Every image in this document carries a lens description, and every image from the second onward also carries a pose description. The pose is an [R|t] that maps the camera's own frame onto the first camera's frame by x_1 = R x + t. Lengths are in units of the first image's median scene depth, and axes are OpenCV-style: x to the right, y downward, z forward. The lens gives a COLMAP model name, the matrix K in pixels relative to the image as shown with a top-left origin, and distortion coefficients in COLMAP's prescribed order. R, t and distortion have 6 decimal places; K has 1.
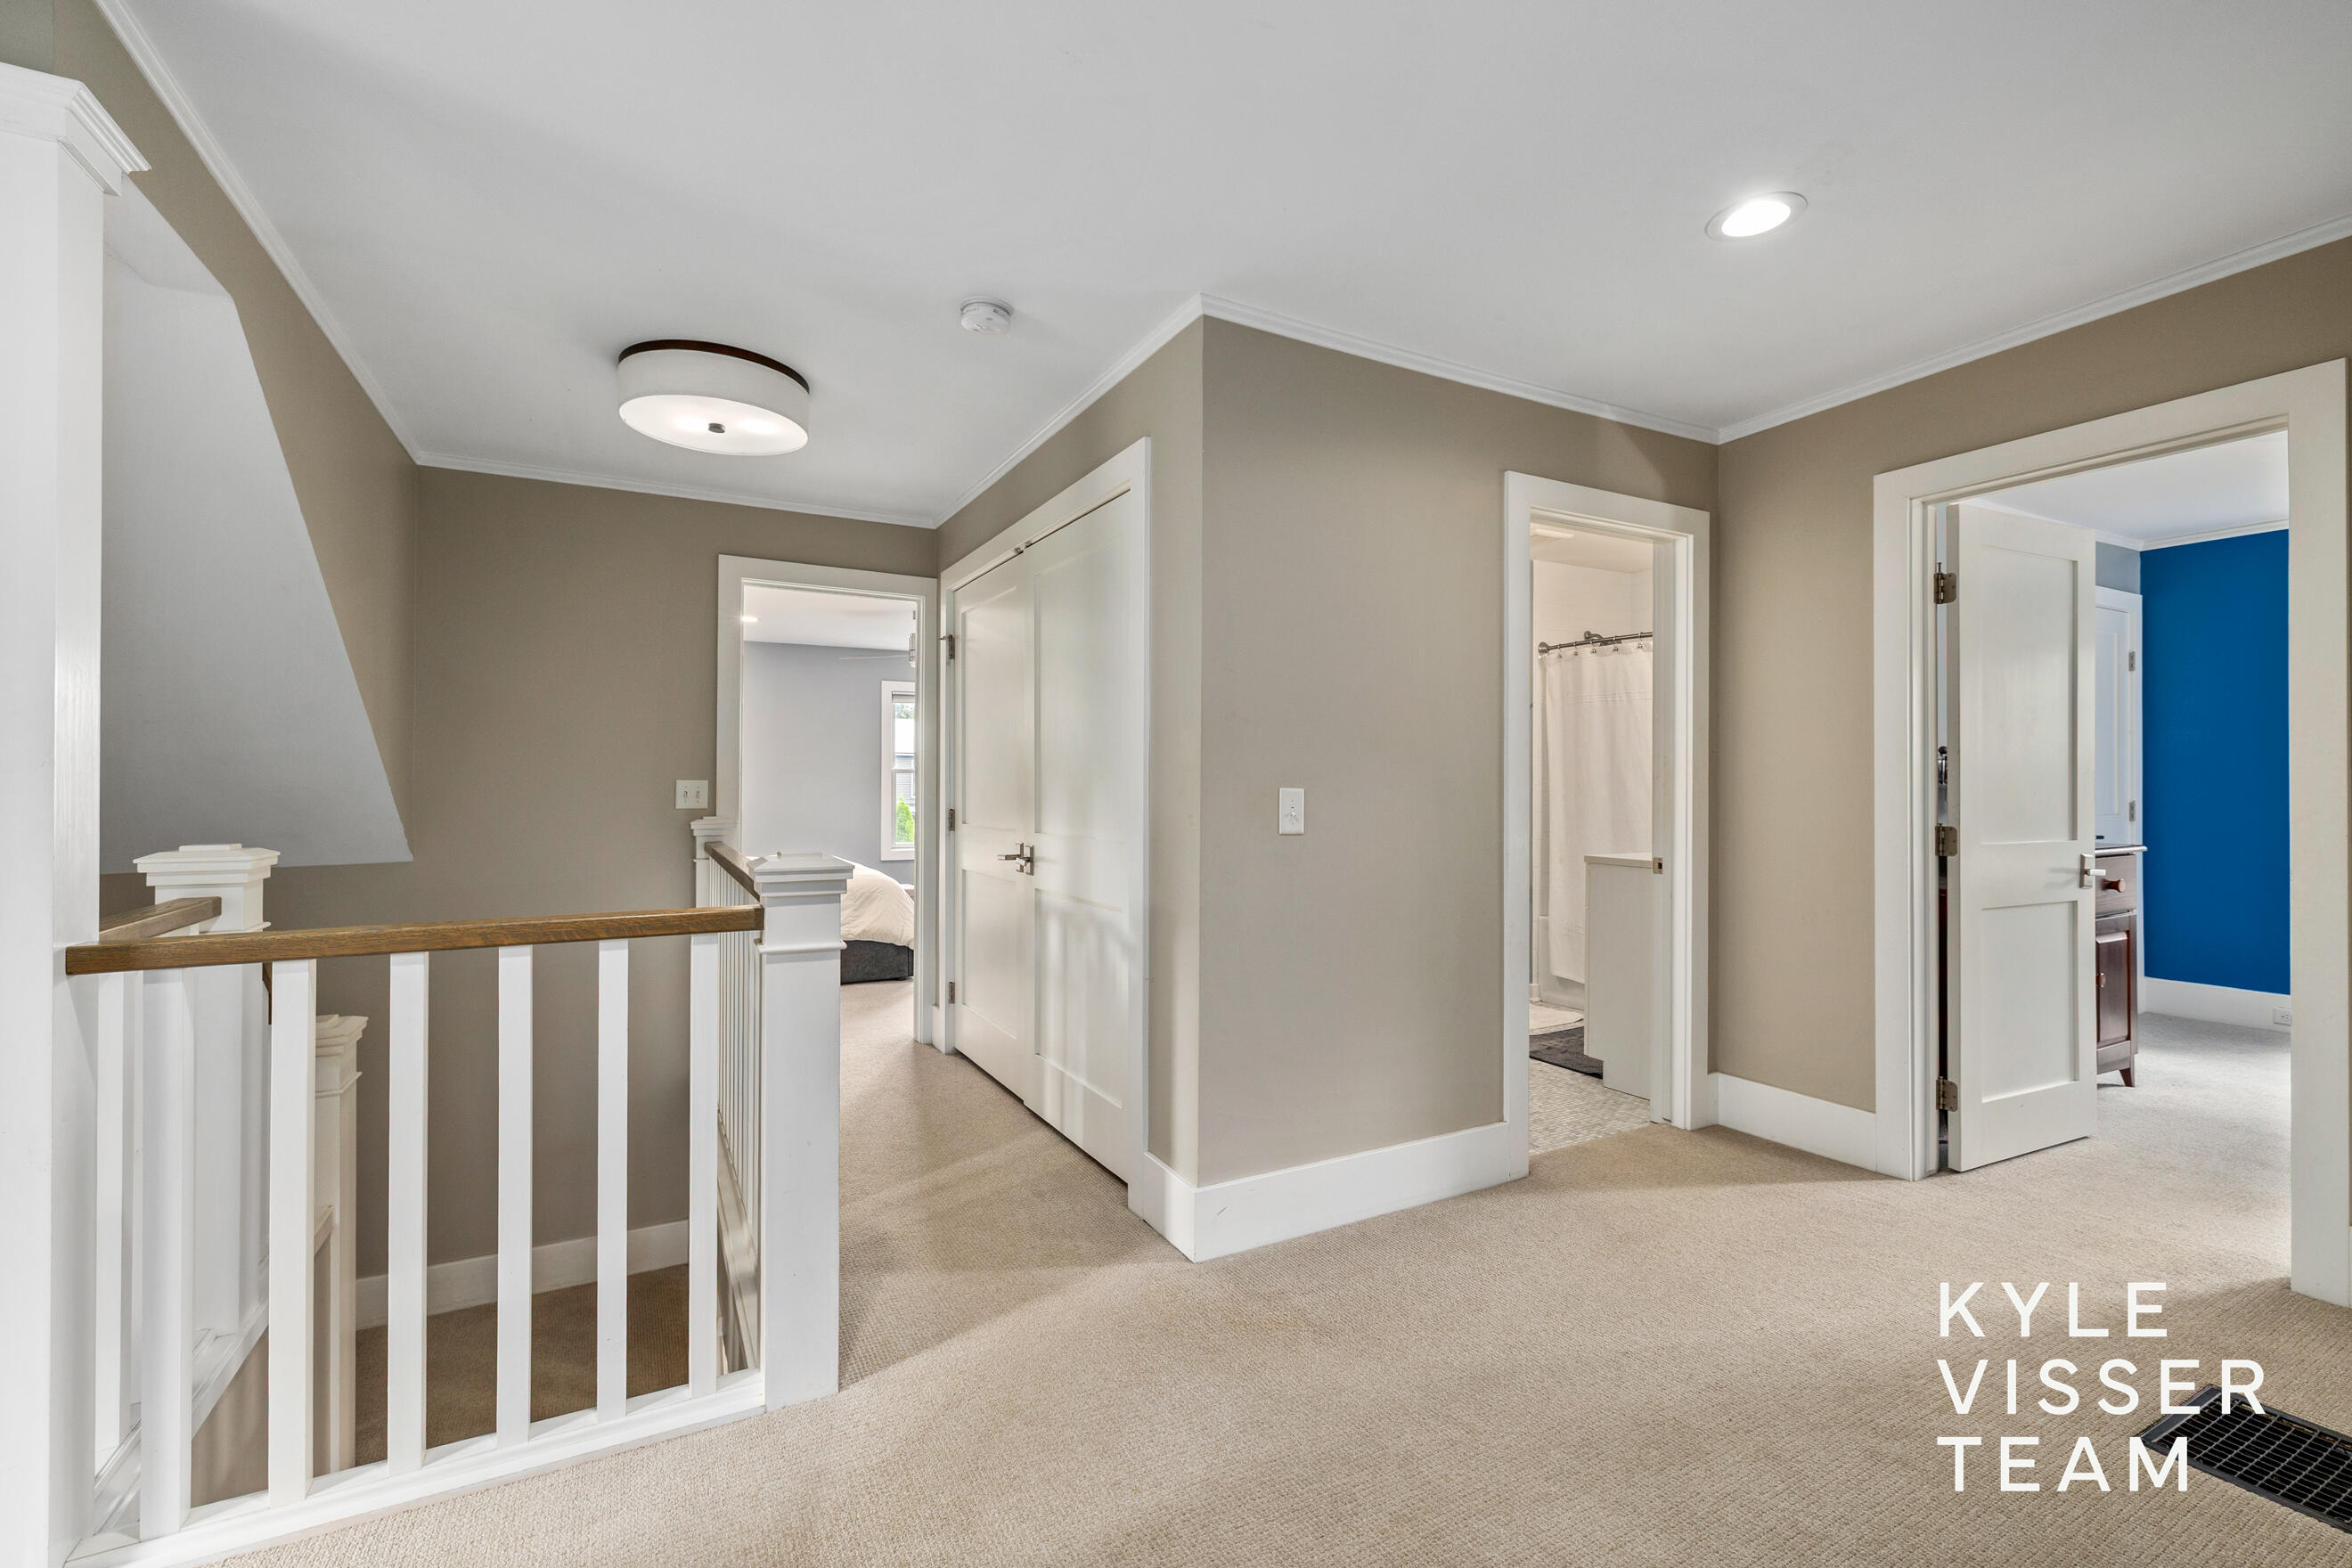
lens RADIAL K [[1005.3, 0, 1173.1], [0, 1005.3, 780.5], [0, 0, 1]] dist [-0.000138, -0.000002]
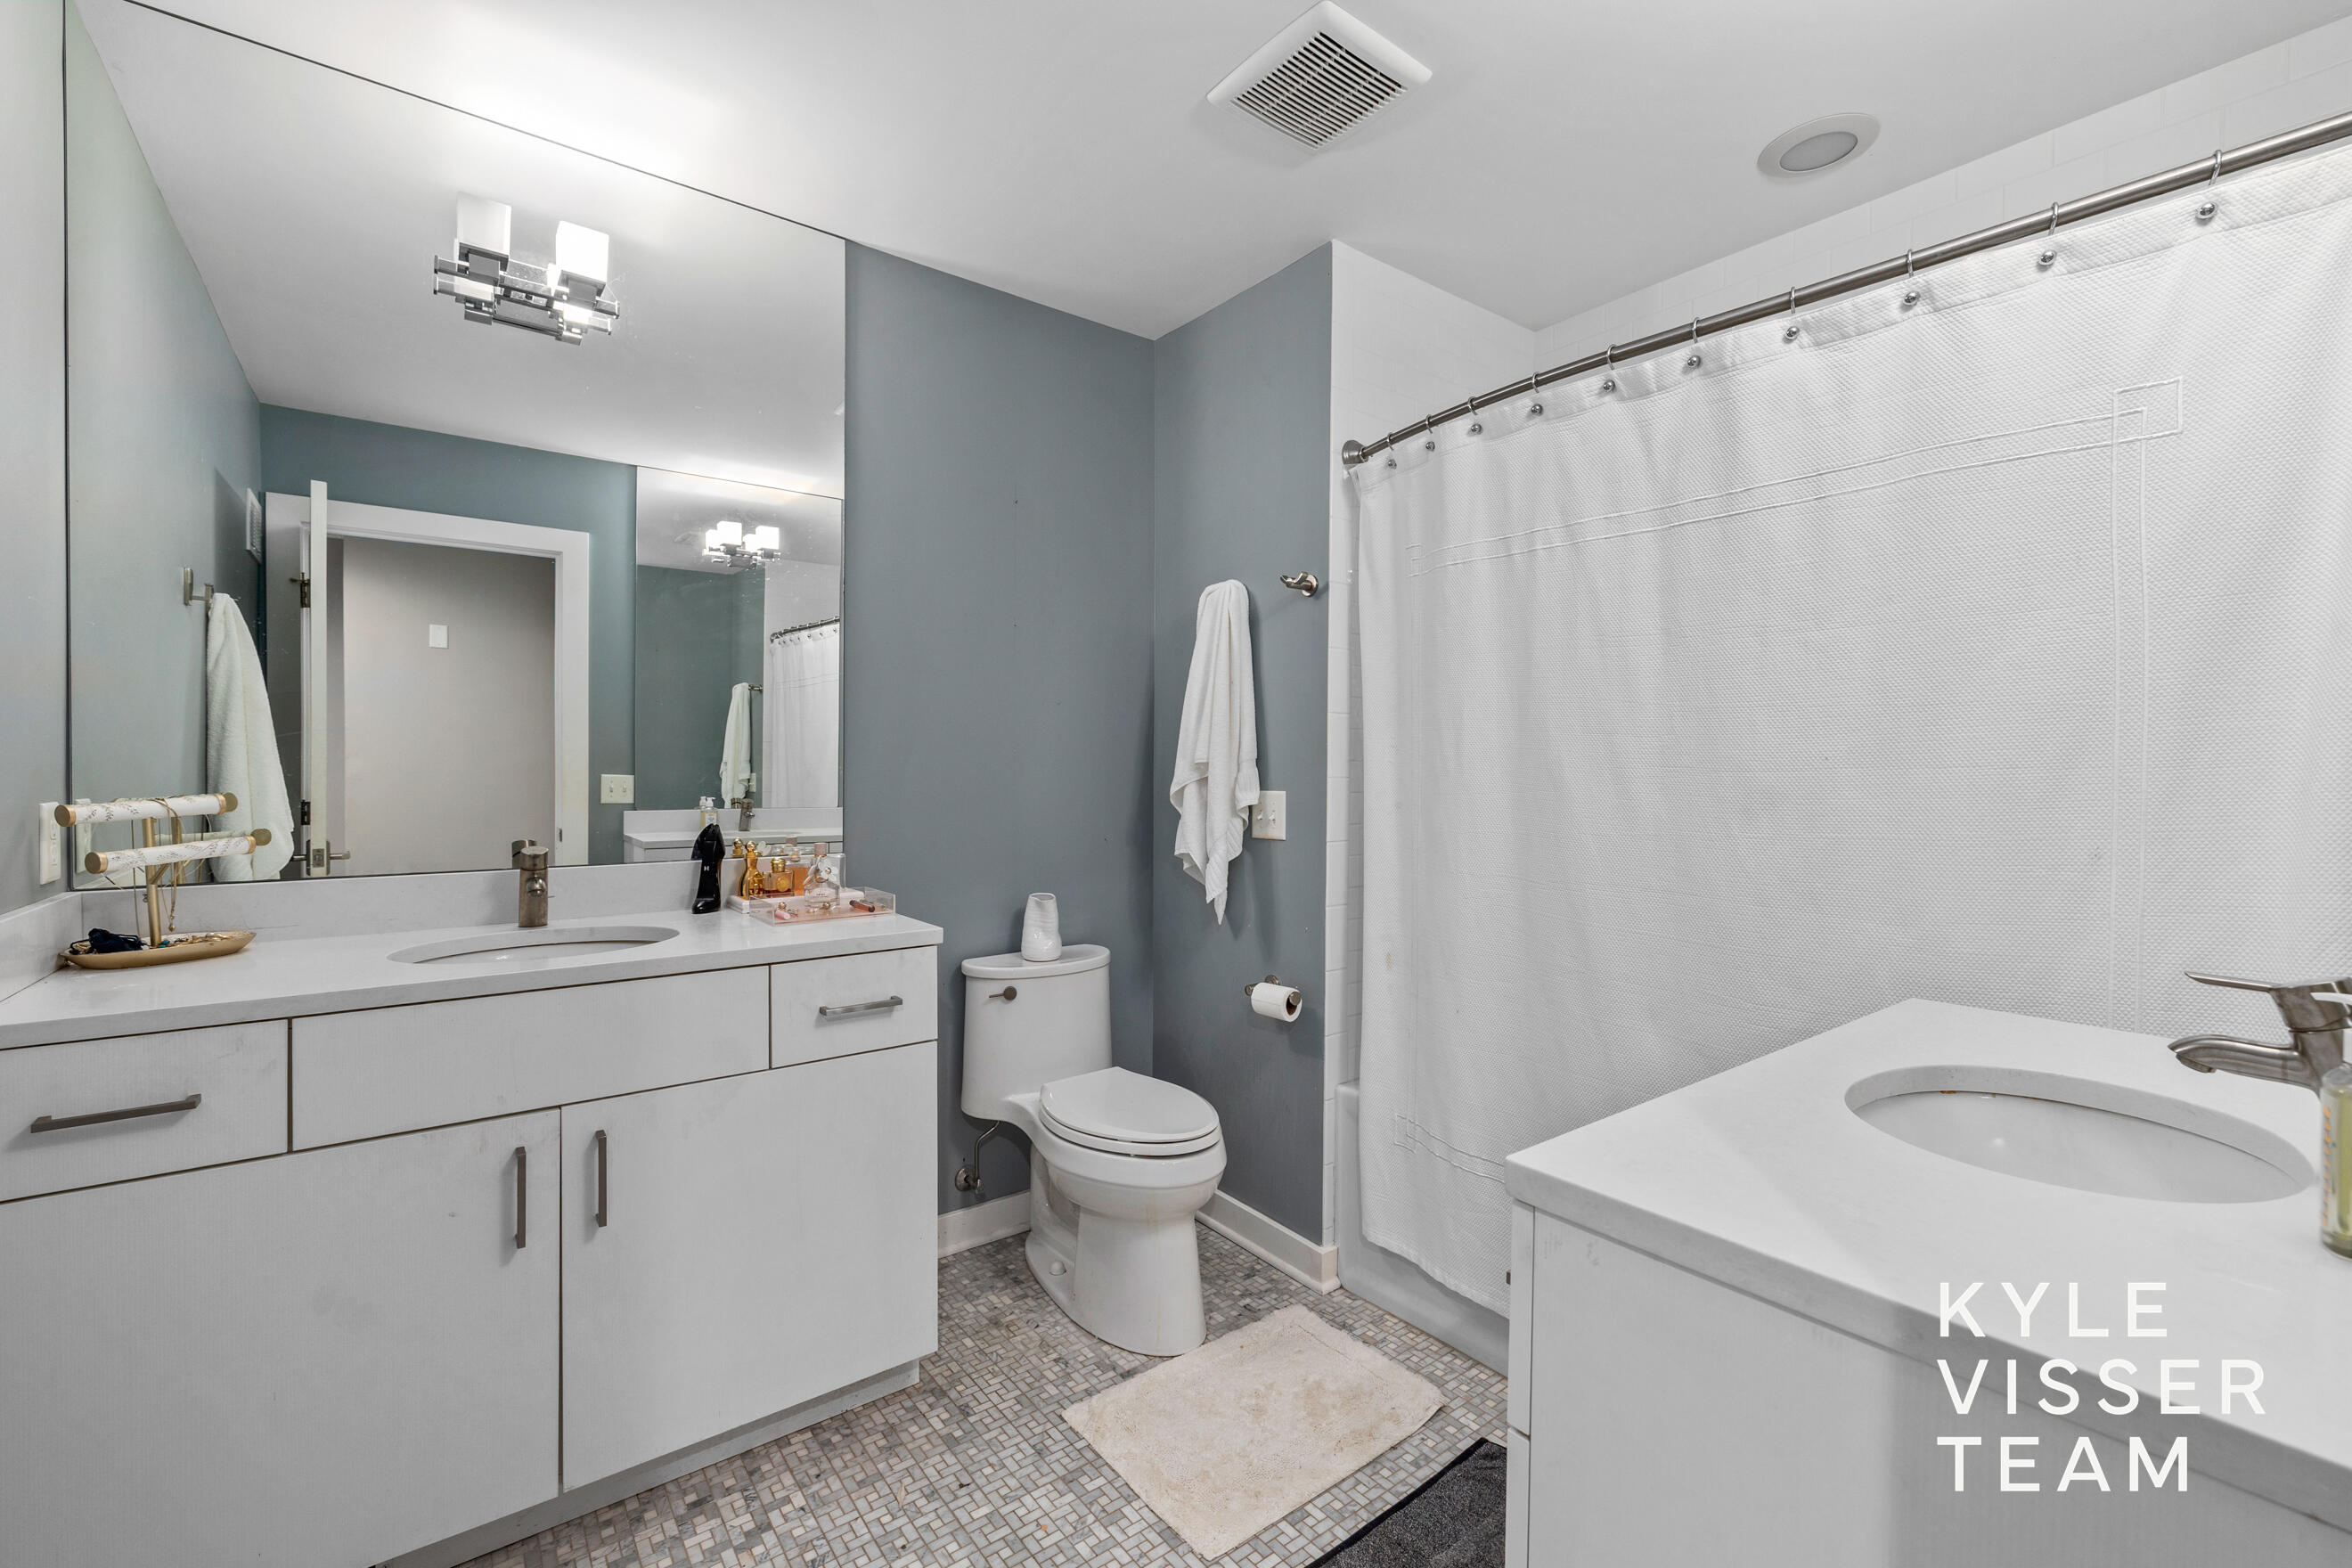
lens RADIAL K [[1005.3, 0, 1177.3], [0, 1005.3, 777.3], [0, 0, 1]] dist [-0.000138, -0.000002]
pose [[0.985967, 0.002836, 0.166919, 0.229705], [-0.004777, 0.999926, 0.011228, 0.000497], [-0.166875, -0.011868, 0.985907, 0.605633]]
